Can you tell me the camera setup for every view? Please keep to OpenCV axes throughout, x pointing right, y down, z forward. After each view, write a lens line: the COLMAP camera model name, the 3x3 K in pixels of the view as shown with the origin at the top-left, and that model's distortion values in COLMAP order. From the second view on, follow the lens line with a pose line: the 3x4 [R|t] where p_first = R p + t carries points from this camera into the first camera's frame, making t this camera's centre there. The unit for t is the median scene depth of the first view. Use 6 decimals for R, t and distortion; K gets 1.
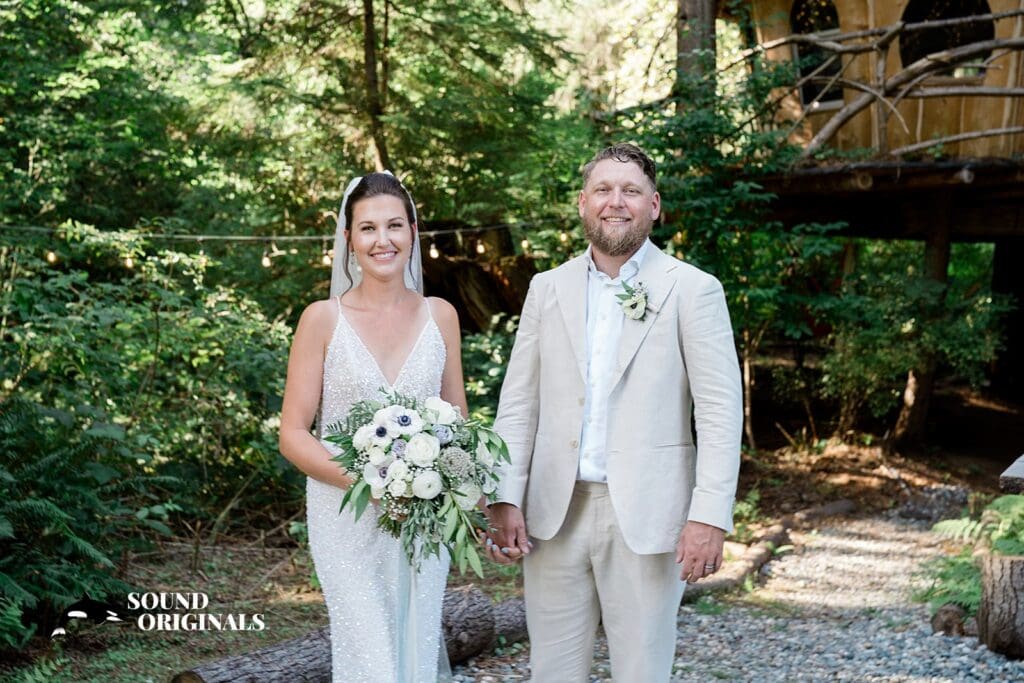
lens RADIAL K [[1530.2, 0, 512.0], [0, 1530.2, 341.5], [0, 0, 1]] dist [-0.009771, -0.000039]
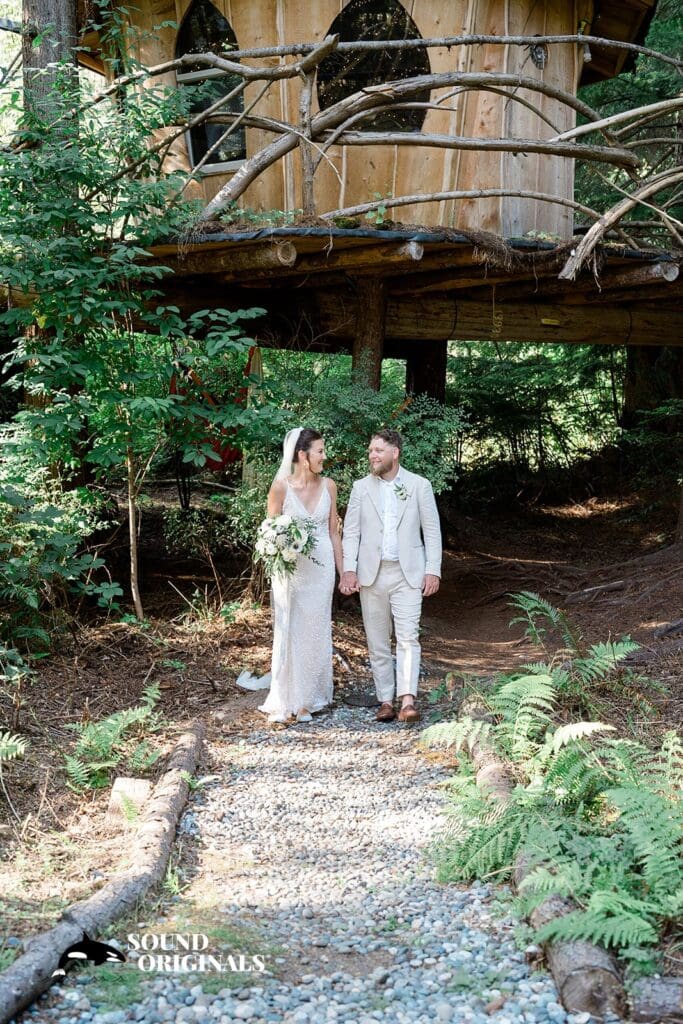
lens RADIAL K [[1530.2, 0, 341.5], [0, 1530.2, 512.0], [0, 0, 1]] dist [-0.009771, -0.000039]
pose [[0.952872, -0.024520, 0.302381, 0.028954], [0.019714, 0.999626, 0.018938, 0.006892], [-0.302732, -0.012084, 0.952999, 0.284627]]
